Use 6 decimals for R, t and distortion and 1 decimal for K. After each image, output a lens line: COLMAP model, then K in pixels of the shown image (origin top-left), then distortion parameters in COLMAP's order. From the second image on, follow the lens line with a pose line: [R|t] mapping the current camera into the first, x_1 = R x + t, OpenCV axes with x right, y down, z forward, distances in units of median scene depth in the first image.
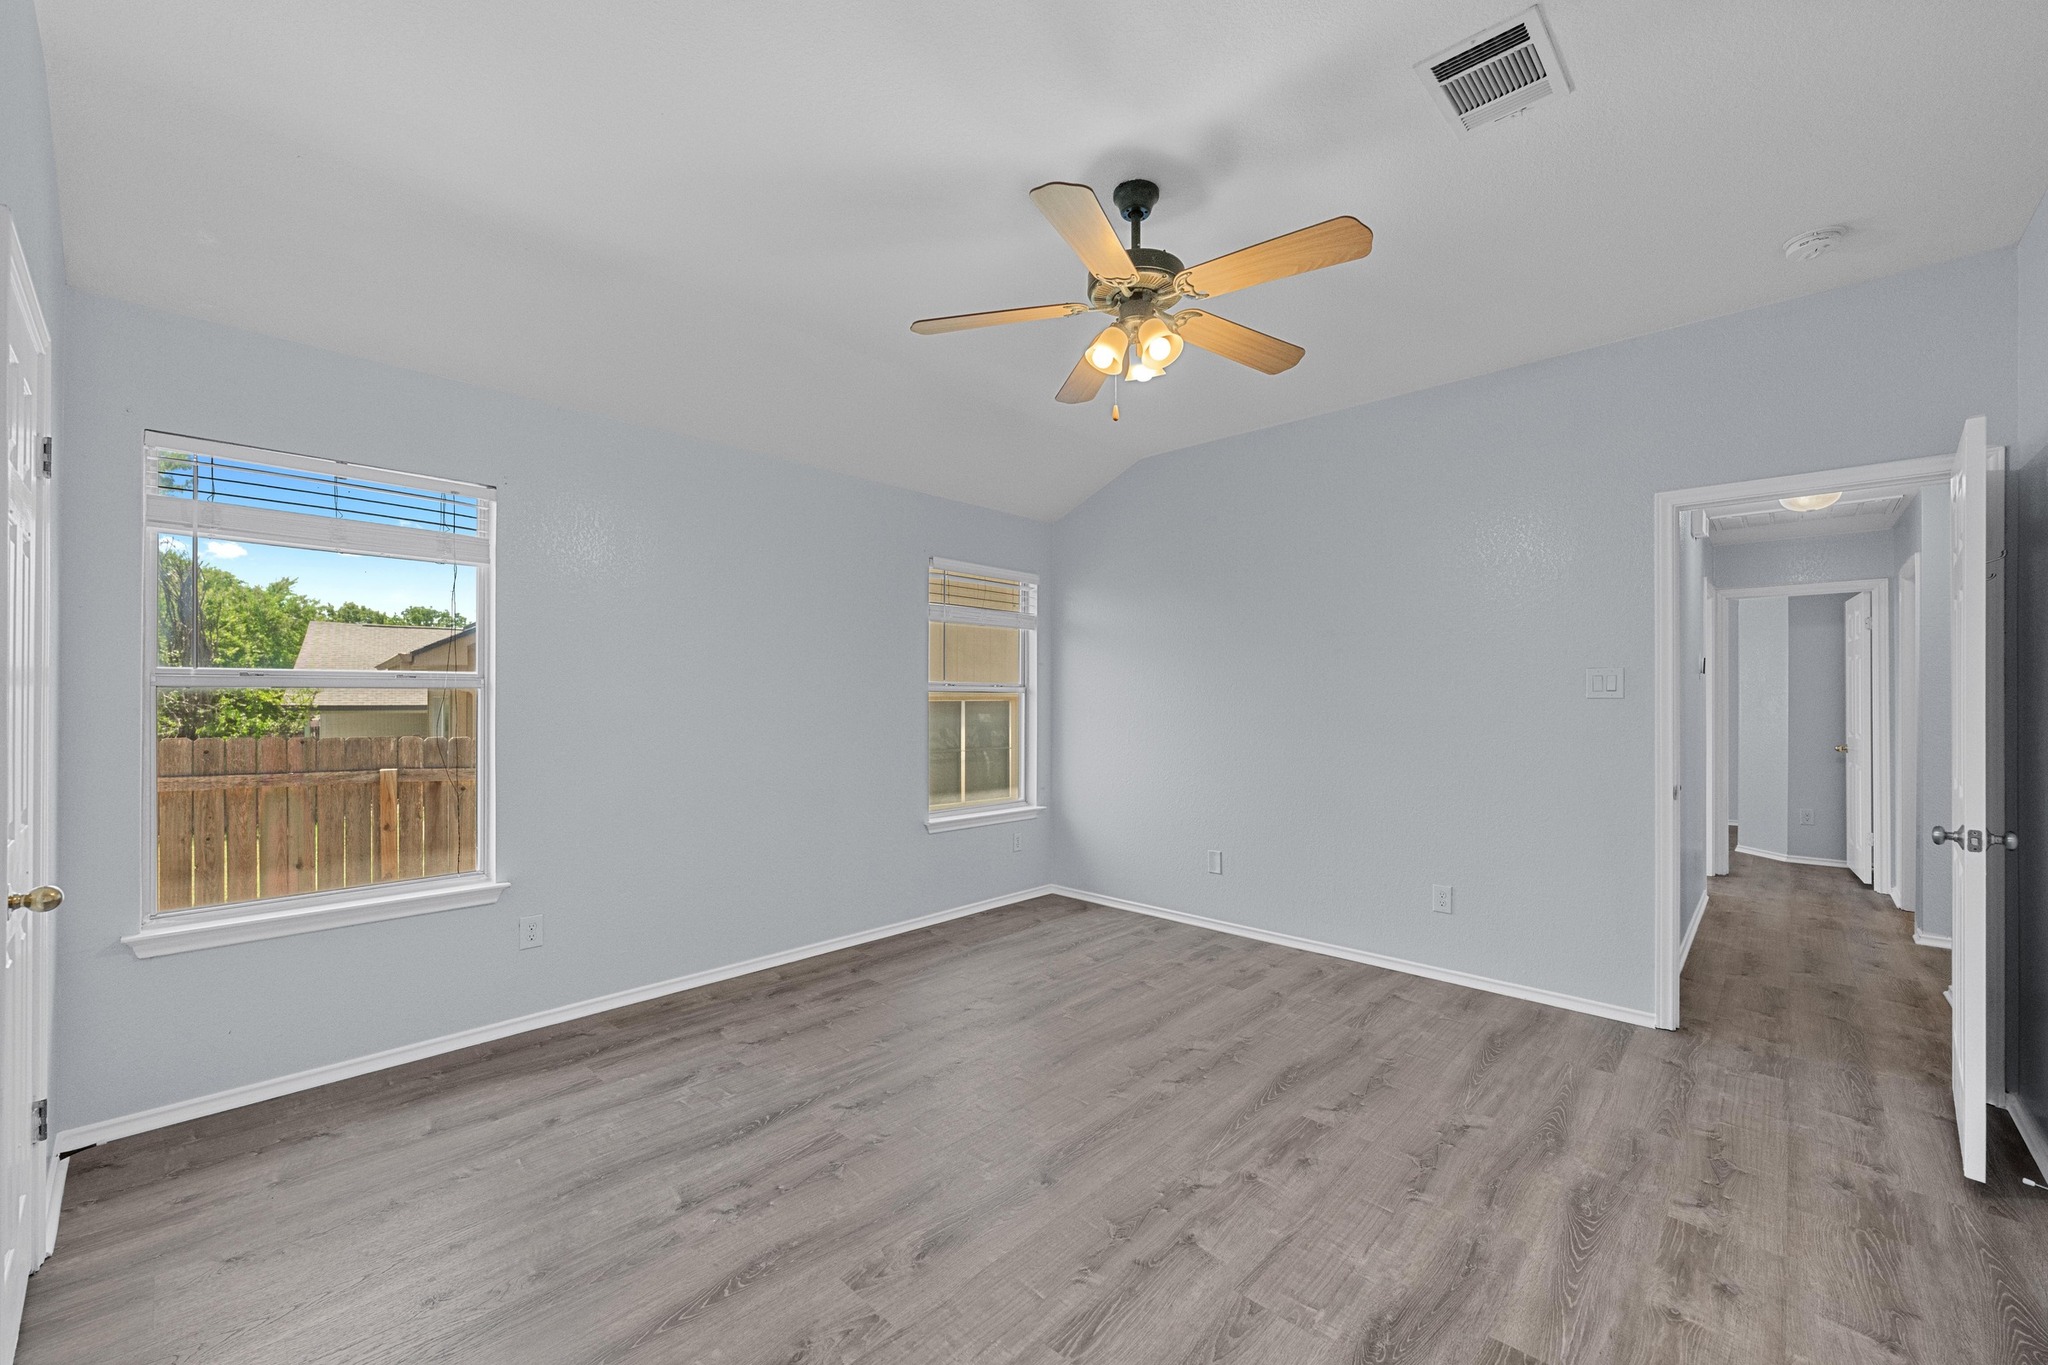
lens RADIAL K [[808.4, 0, 1024.0], [0, 808.4, 682.5], [0, 0, 1]] dist [-0.001690, 0.000065]
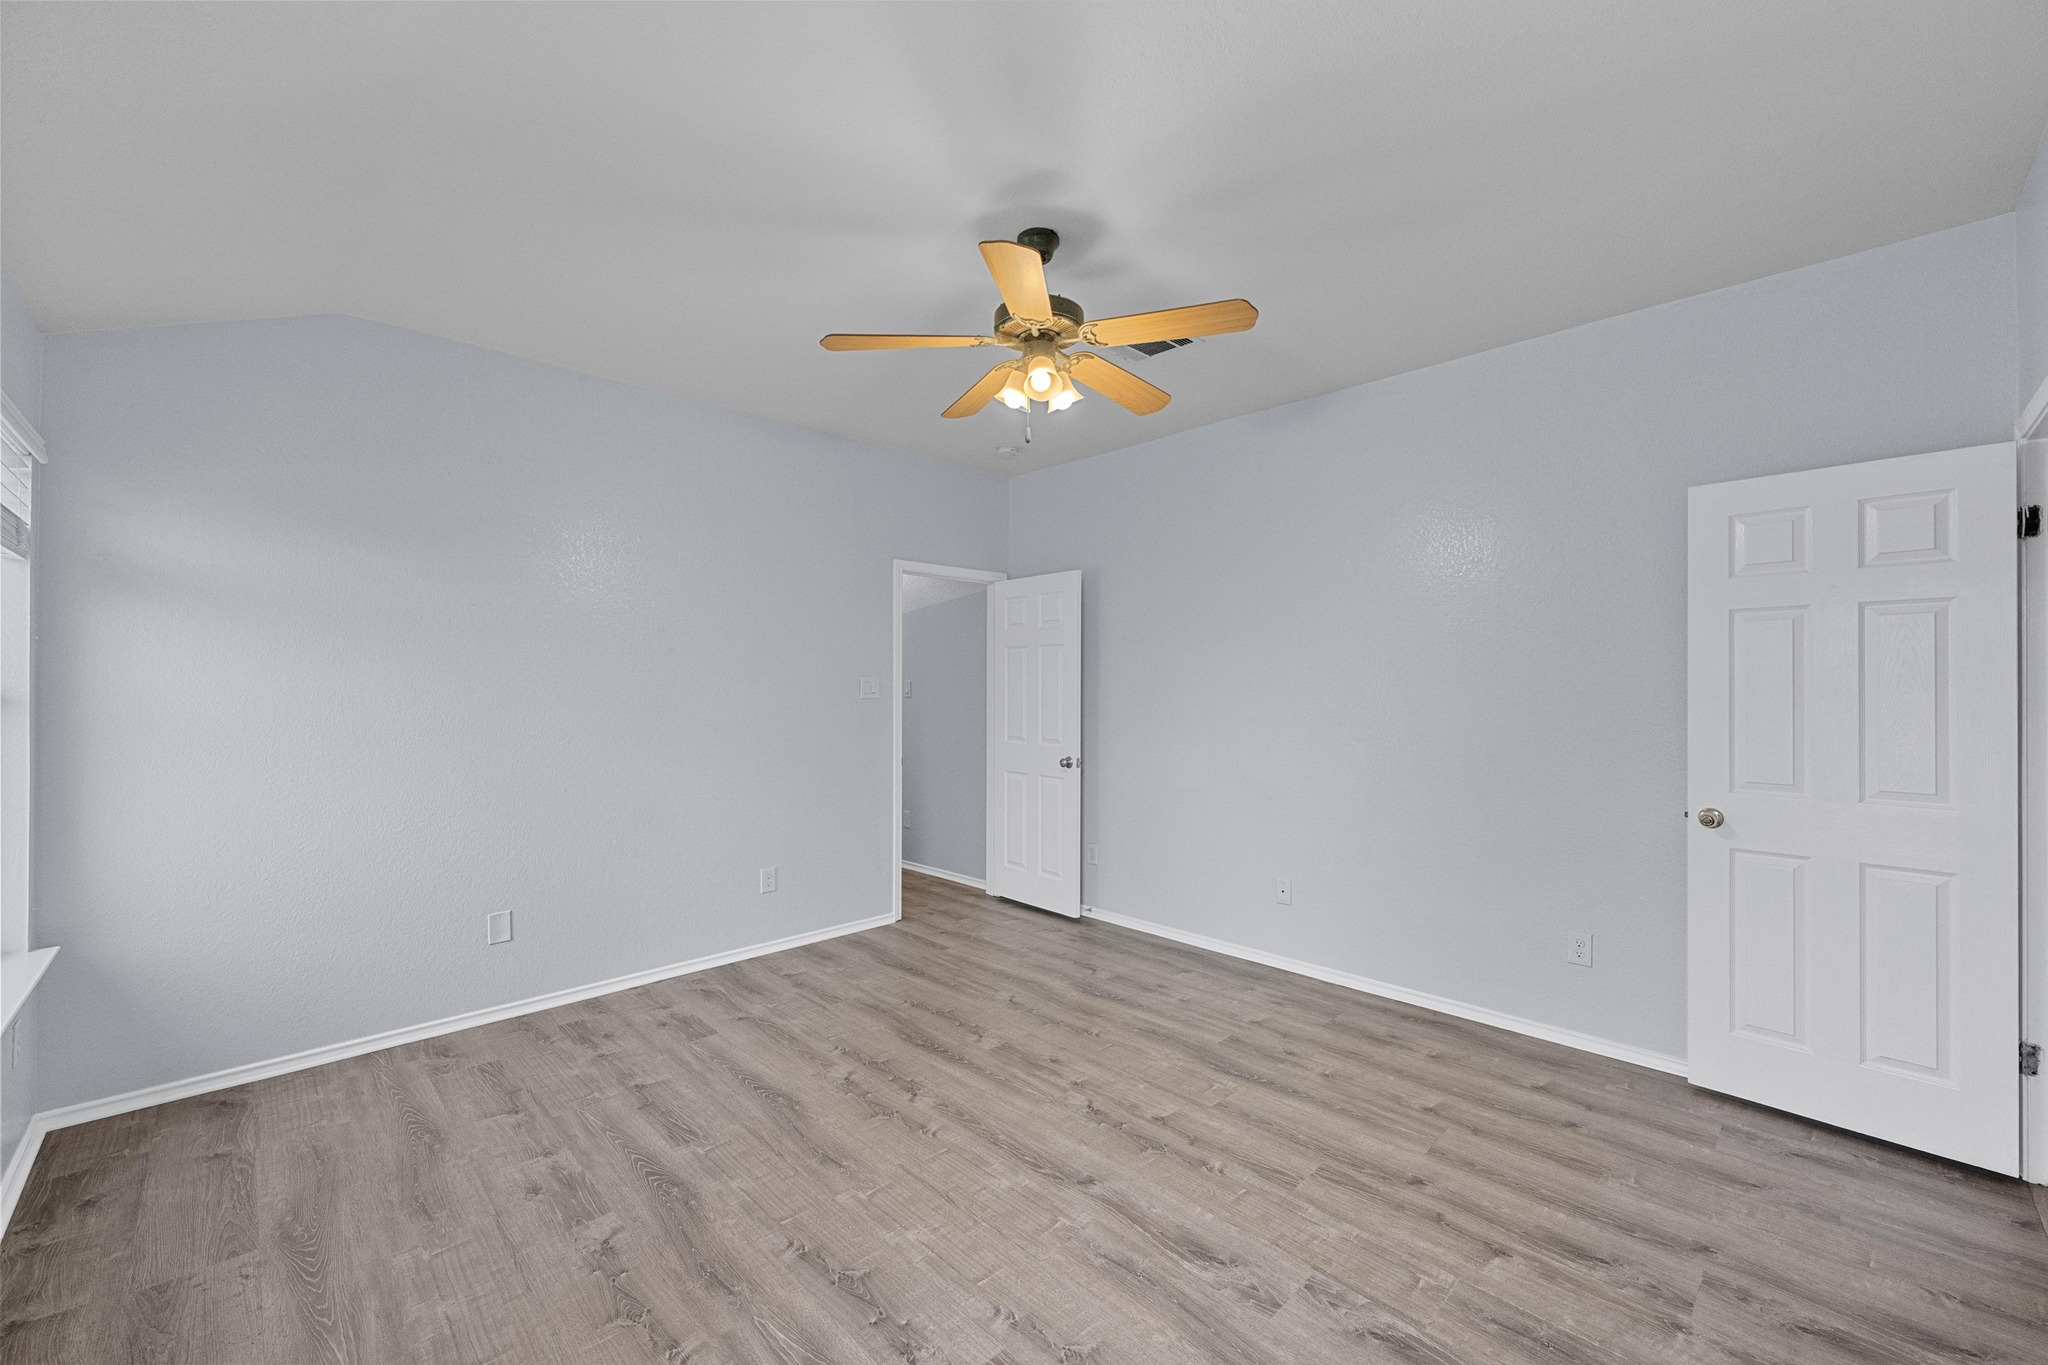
lens RADIAL K [[808.4, 0, 1024.0], [0, 808.4, 682.5], [0, 0, 1]] dist [-0.001690, 0.000065]
pose [[0.040563, 0.002319, 0.999174, -0.744291], [-0.016459, 0.999863, -0.001653, -0.010169], [-0.999041, -0.016378, 0.040596, 0.781731]]
